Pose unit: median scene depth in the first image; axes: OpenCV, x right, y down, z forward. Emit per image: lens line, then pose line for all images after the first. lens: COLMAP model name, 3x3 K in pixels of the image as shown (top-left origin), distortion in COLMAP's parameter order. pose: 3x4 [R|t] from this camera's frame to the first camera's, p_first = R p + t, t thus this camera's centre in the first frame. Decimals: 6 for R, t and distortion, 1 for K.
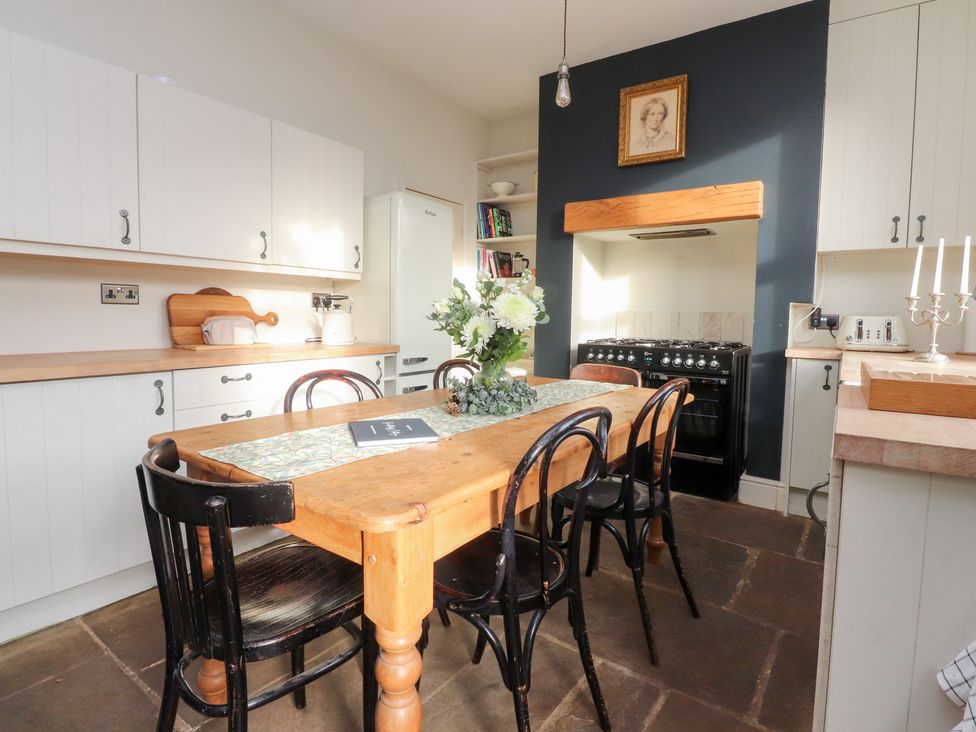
lens RADIAL K [[532.0, 0, 482.4], [0, 532.0, 362.8], [0, 0, 1]] dist [-0.004126, -0.011092]
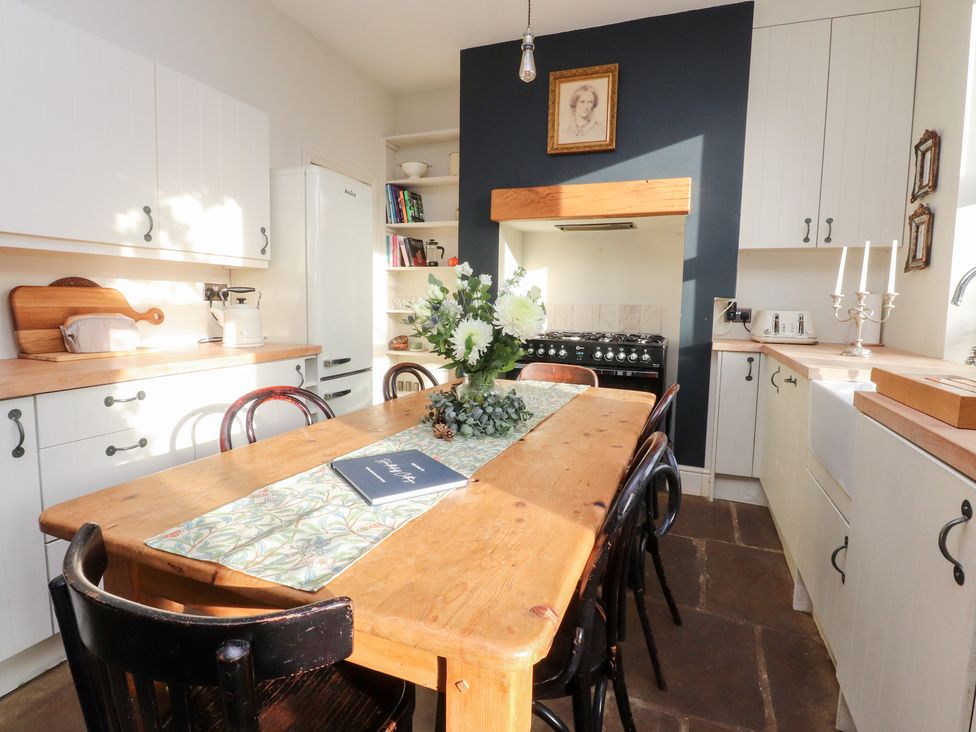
lens RADIAL K [[532.0, 0, 492.9], [0, 532.0, 363.4], [0, 0, 1]] dist [-0.004126, -0.011092]
pose [[0.968569, -0.027759, 0.247190, -0.112364], [0.020960, 0.999327, 0.030097, -0.027268], [-0.247859, -0.023970, 0.968500, 0.106875]]
